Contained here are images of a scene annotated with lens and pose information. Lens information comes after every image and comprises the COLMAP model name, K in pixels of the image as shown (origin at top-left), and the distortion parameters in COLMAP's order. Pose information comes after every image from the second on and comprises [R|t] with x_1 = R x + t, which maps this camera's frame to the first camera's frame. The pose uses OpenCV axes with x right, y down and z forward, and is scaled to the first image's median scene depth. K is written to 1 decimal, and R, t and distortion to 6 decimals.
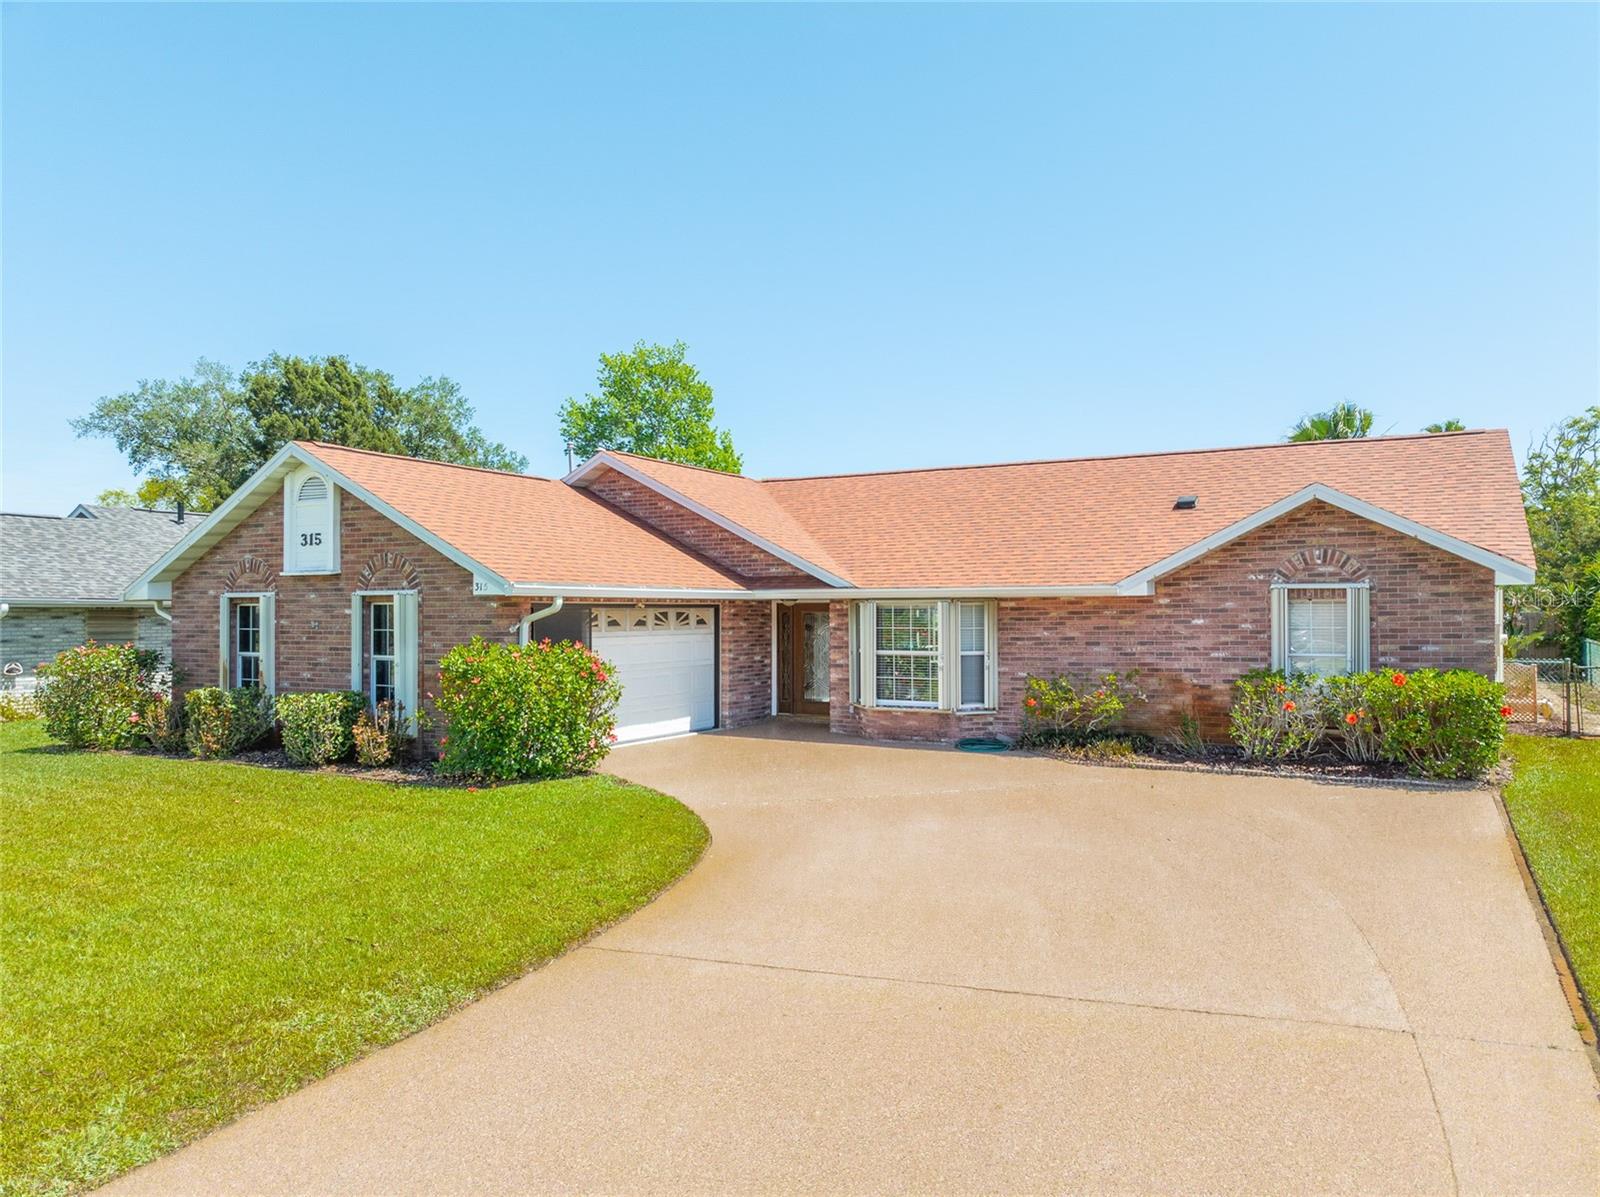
lens RADIAL K [[1124.7, 0, 805.3], [0, 1124.7, 592.6], [0, 0, 1]] dist [-0.025727, 0.009970]
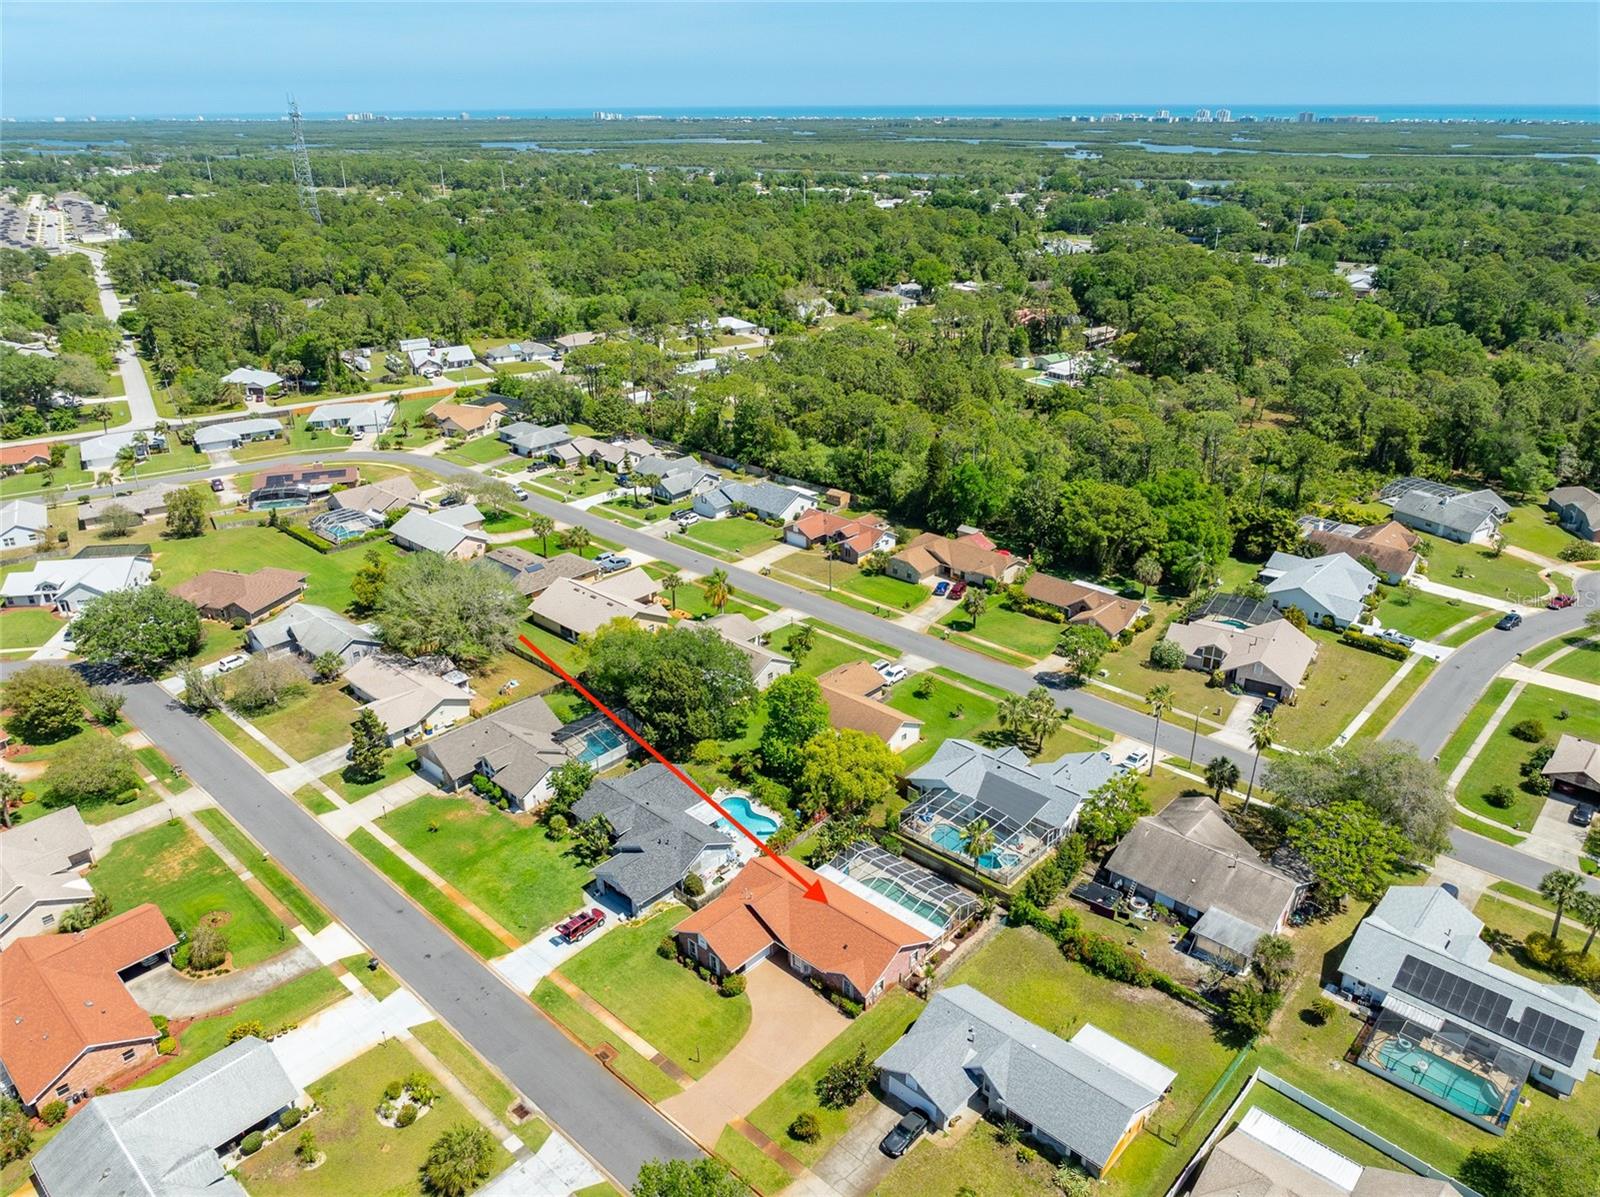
lens RADIAL K [[1132.2, 0, 800.0], [0, 1132.2, 598.5], [0, 0, 1]] dist [-0.027002, 0.000715]
pose [[0.969861, 0.090724, -0.226138, 1.390409], [0.013597, 0.906498, 0.421991, -4.570263], [0.243279, -0.412348, 0.877944, -3.751760]]
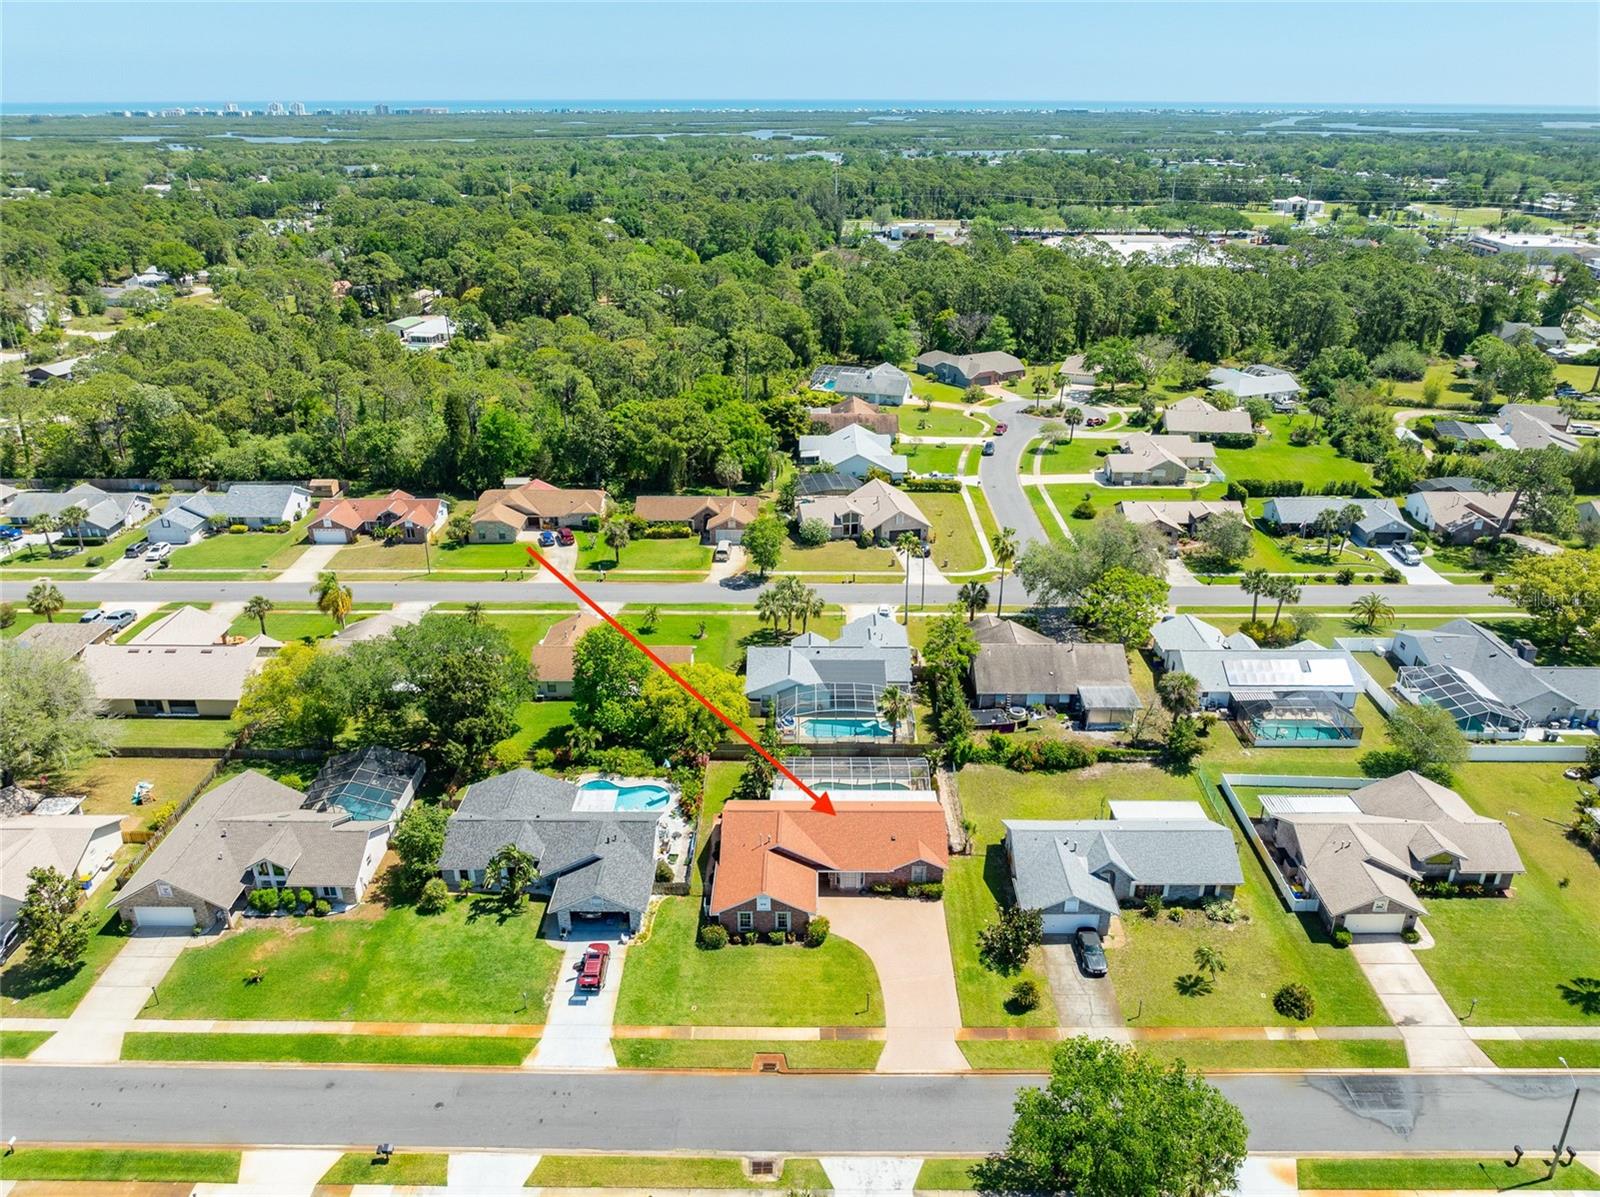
lens RADIAL K [[1131.8, 0, 808.6], [0, 1131.8, 603.8], [0, 0, 1]] dist [-0.028945, 0.016766]
pose [[0.878570, -0.195330, 0.435845, -2.369738], [-0.011353, 0.903749, 0.427912, -3.746831], [-0.477479, -0.380898, 0.791789, -2.923935]]
